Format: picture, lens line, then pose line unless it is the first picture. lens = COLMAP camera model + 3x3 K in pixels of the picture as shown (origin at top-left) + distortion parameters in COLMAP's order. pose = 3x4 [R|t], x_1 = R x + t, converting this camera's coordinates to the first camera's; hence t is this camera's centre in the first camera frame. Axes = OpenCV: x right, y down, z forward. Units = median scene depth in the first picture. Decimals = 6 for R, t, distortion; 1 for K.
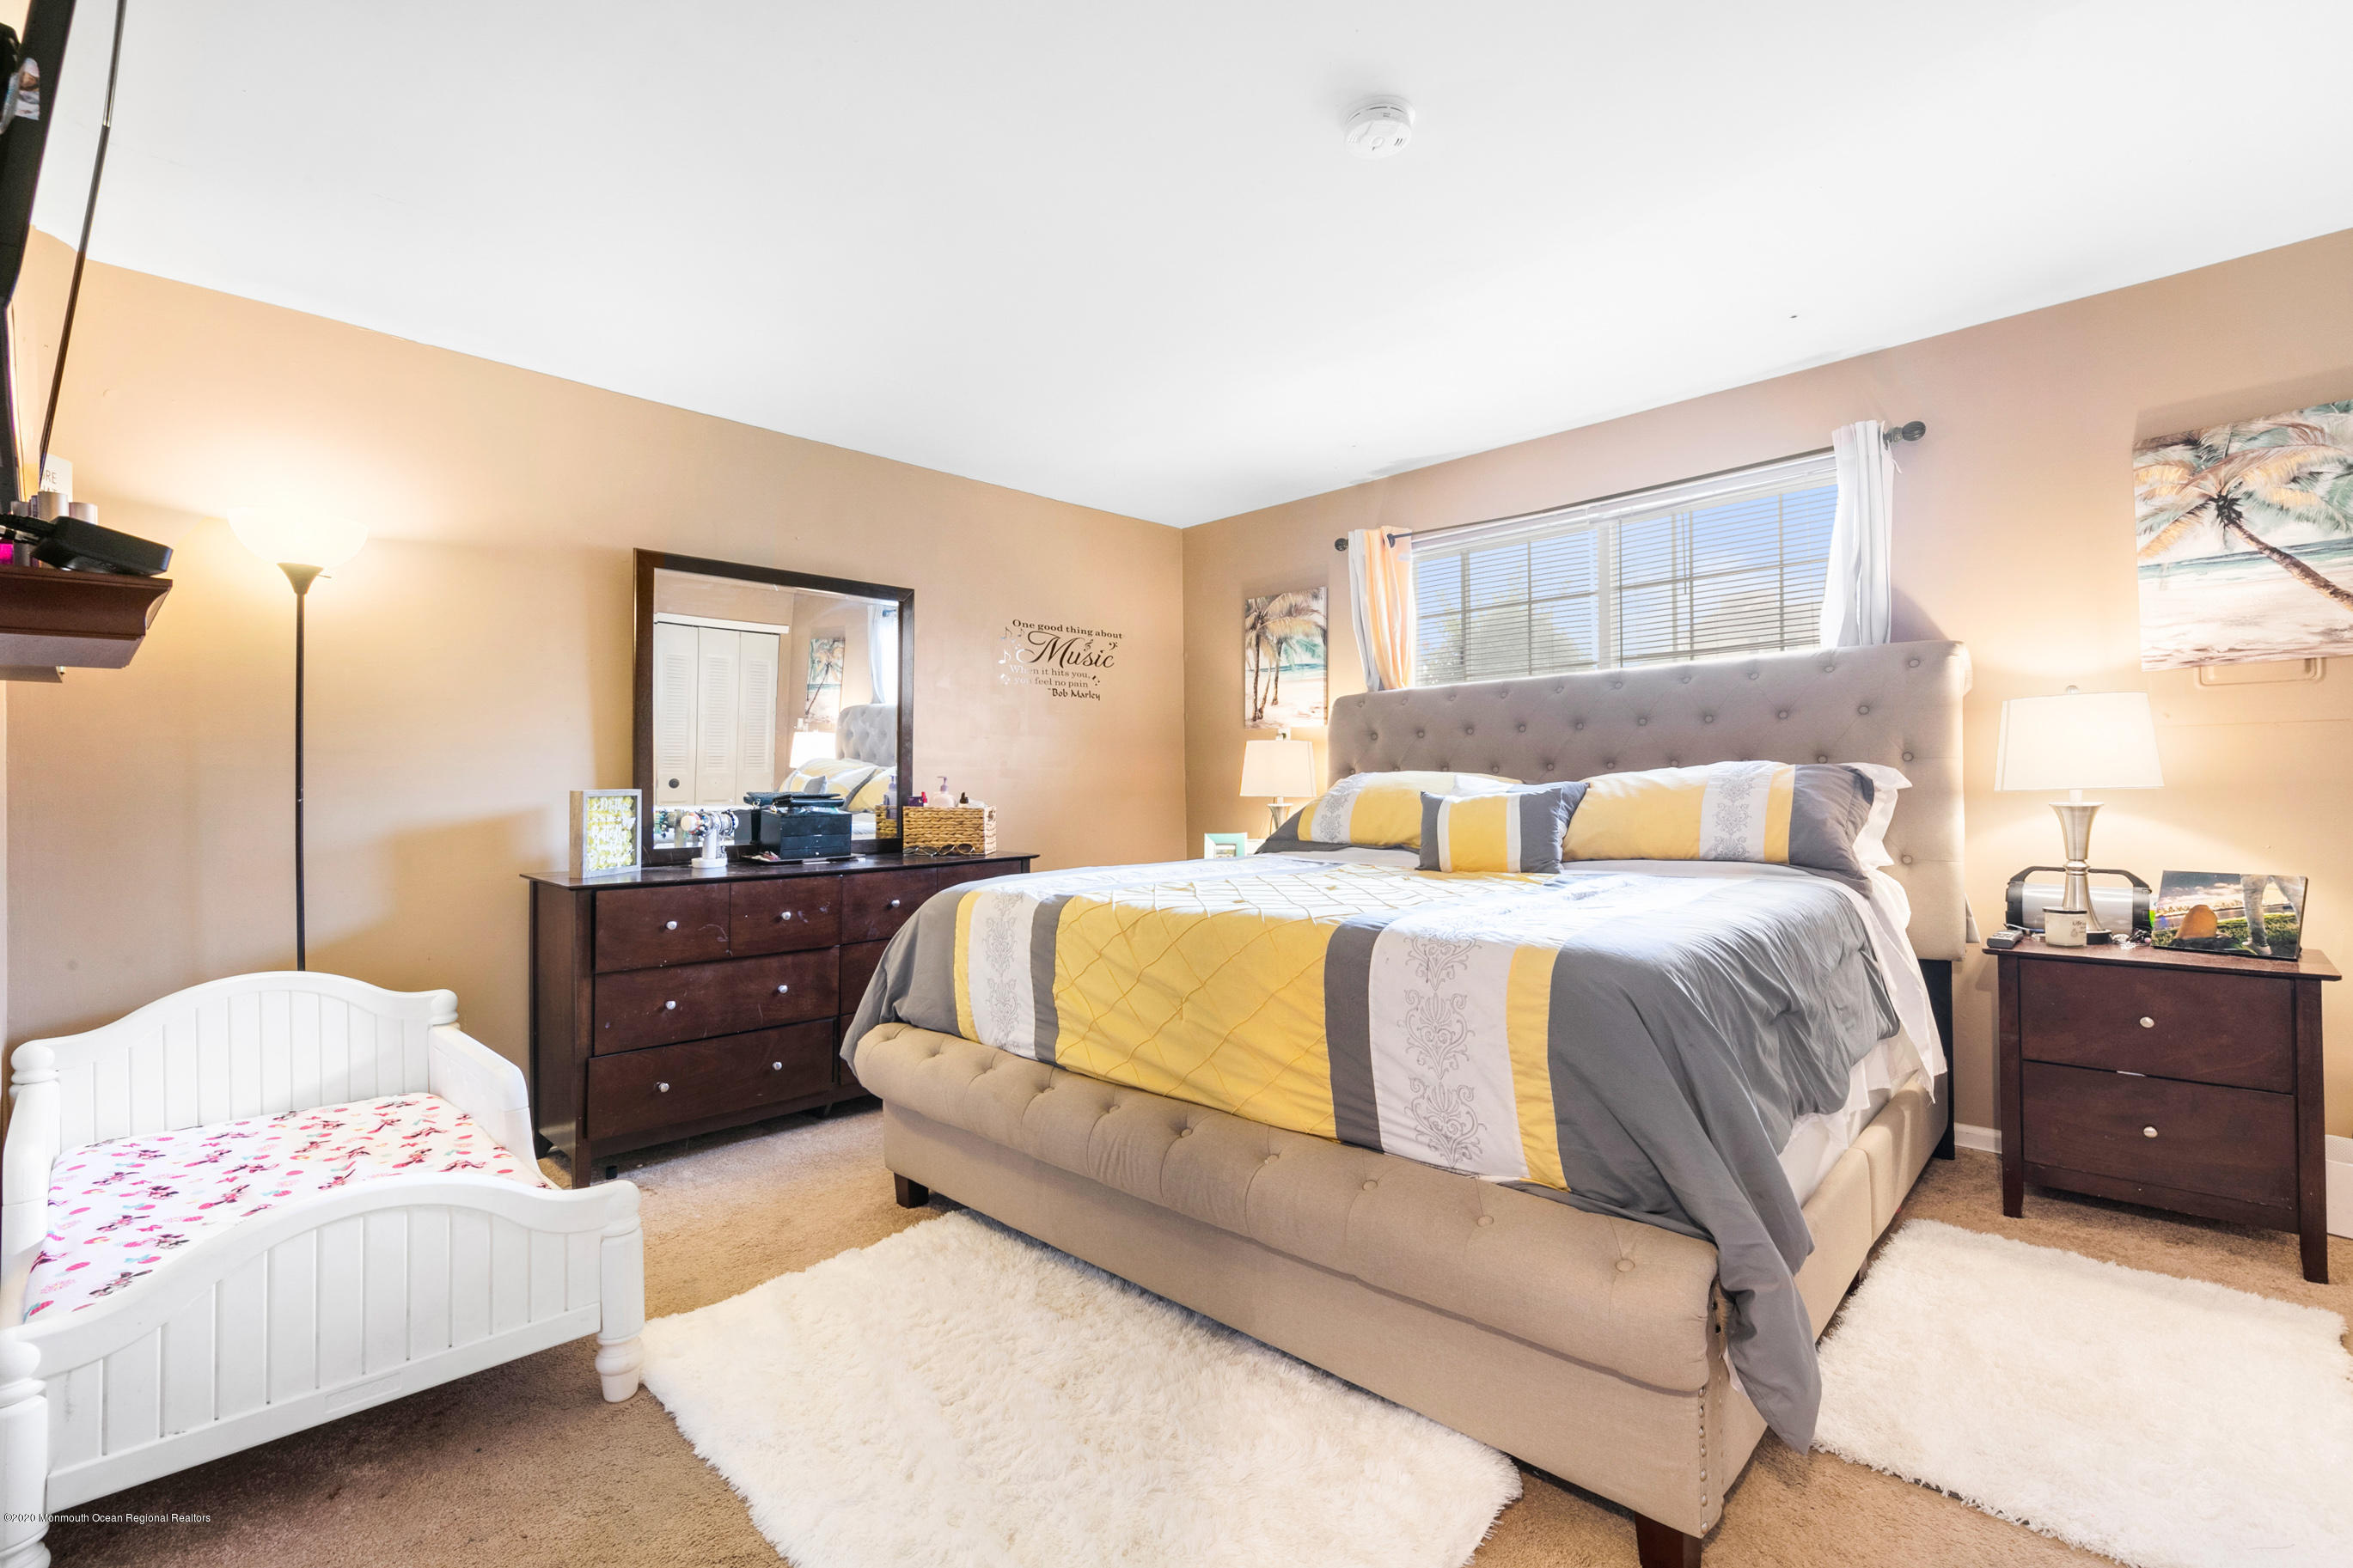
lens RADIAL K [[1063.6, 0, 1176.5], [0, 1063.6, 784.0], [0, 0, 1]] dist [0.000065, -0.000064]
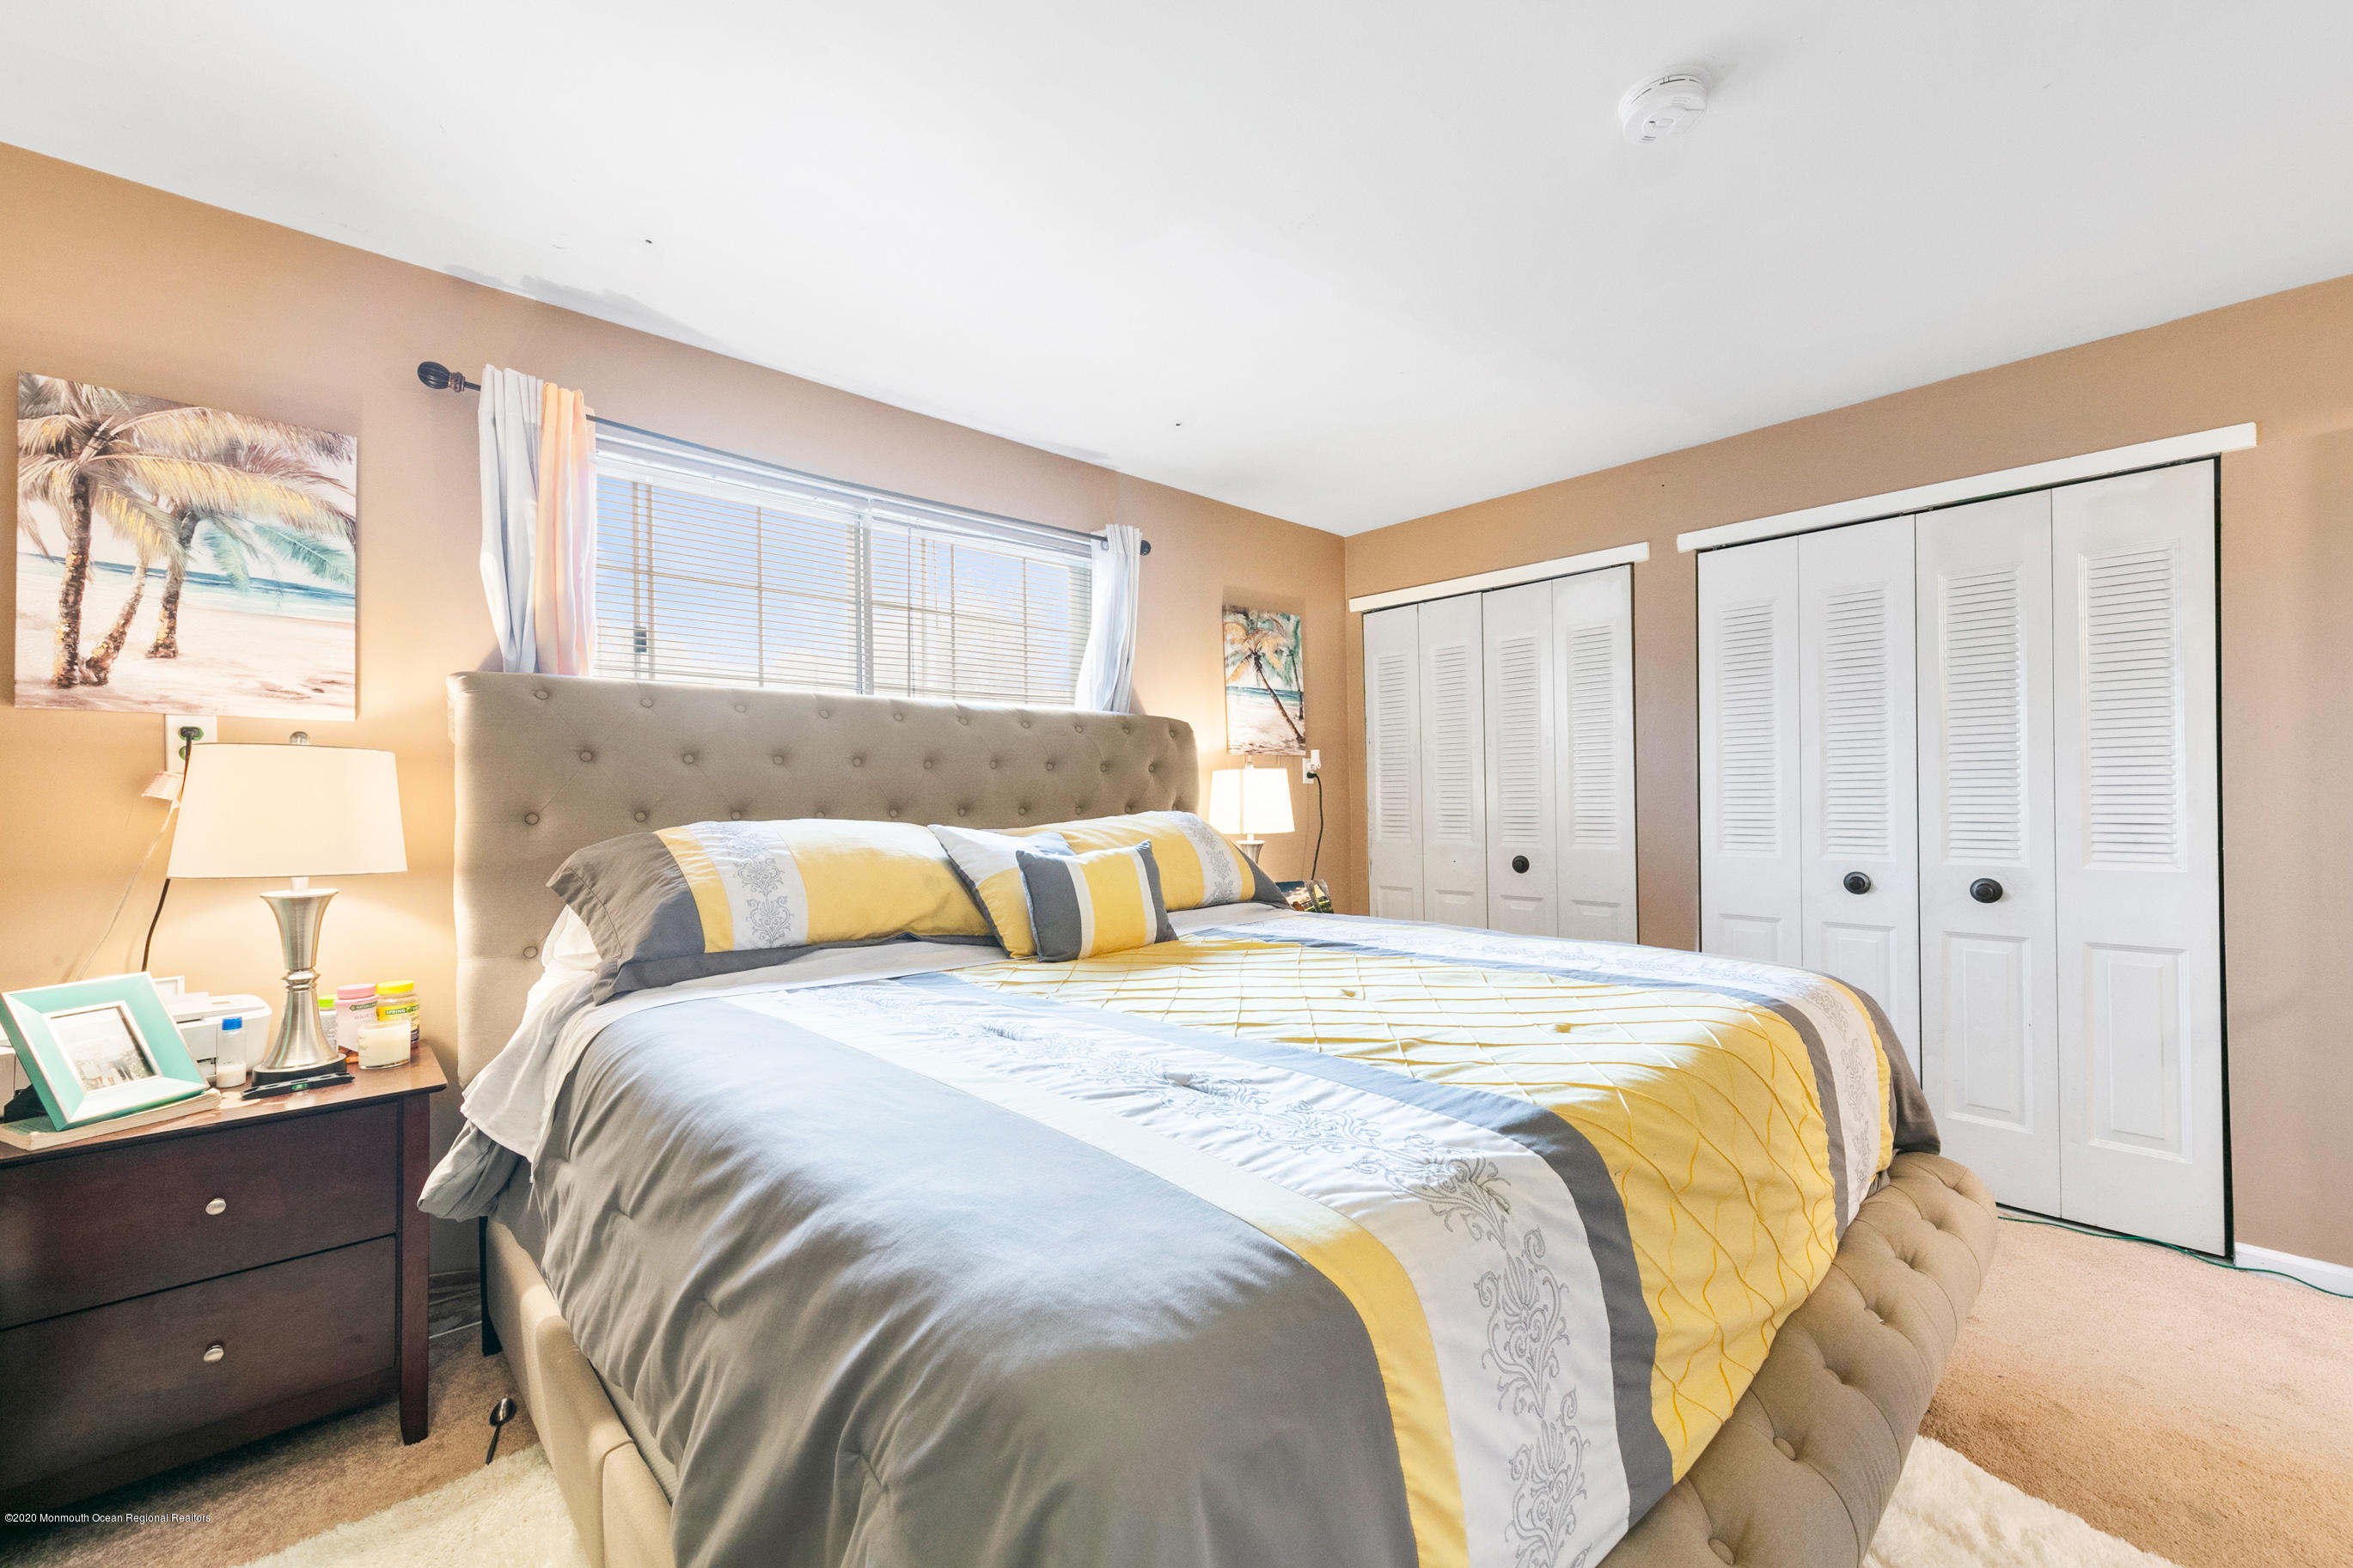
lens RADIAL K [[954.6, 0, 1177.0], [0, 954.6, 807.8], [0, 0, 1]] dist [-0.000333, -0.000091]
pose [[0.036726, 0.005954, 0.999308, -0.301649], [0.002258, 0.999979, -0.006041, -0.012822], [-0.999323, 0.002478, 0.036711, 0.646961]]
